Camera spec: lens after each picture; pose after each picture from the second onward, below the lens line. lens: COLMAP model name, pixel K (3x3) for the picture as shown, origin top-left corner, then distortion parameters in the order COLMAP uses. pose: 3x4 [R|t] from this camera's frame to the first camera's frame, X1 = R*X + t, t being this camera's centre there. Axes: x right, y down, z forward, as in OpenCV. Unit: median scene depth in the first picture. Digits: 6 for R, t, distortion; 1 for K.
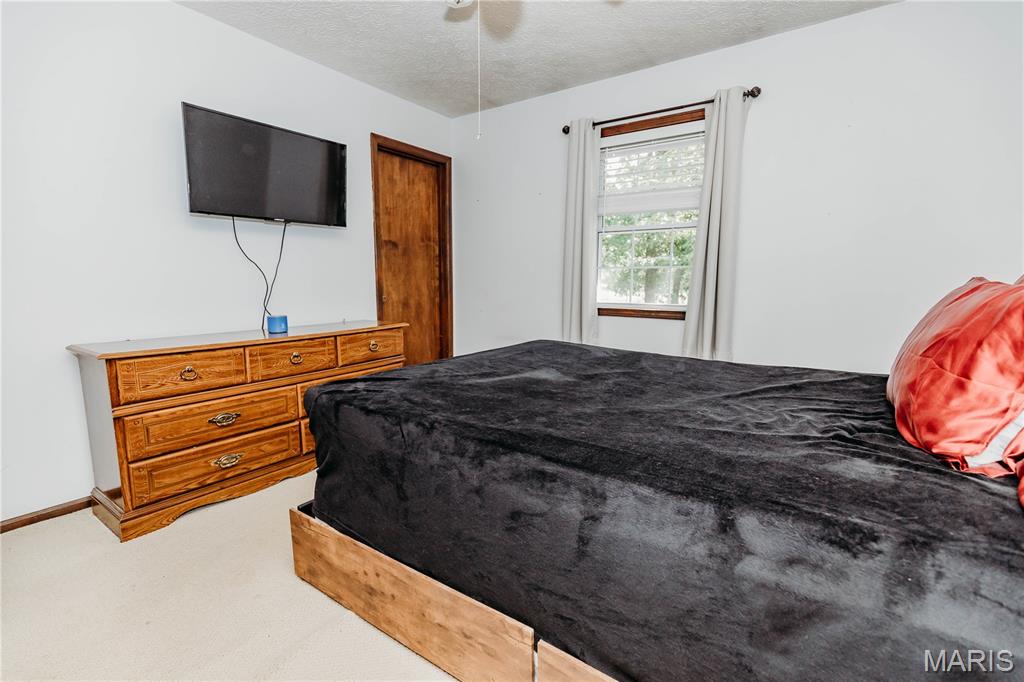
lens RADIAL K [[458.9, 0, 512.6], [0, 458.9, 343.8], [0, 0, 1]] dist [0.012909, -0.000405]
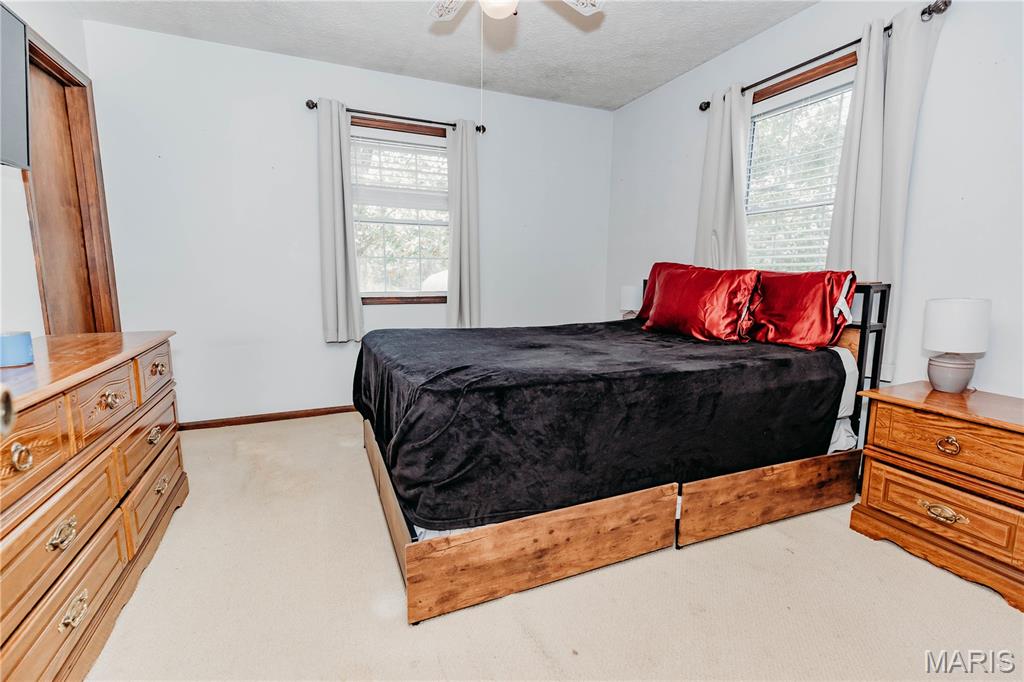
lens RADIAL K [[458.9, 0, 512.6], [0, 458.9, 343.8], [0, 0, 1]] dist [0.012909, -0.000405]
pose [[0.533391, -0.129833, 0.835845, -0.555613], [0.119060, 0.989836, 0.077775, -0.018150], [-0.837447, 0.058031, 0.543428, 0.210088]]
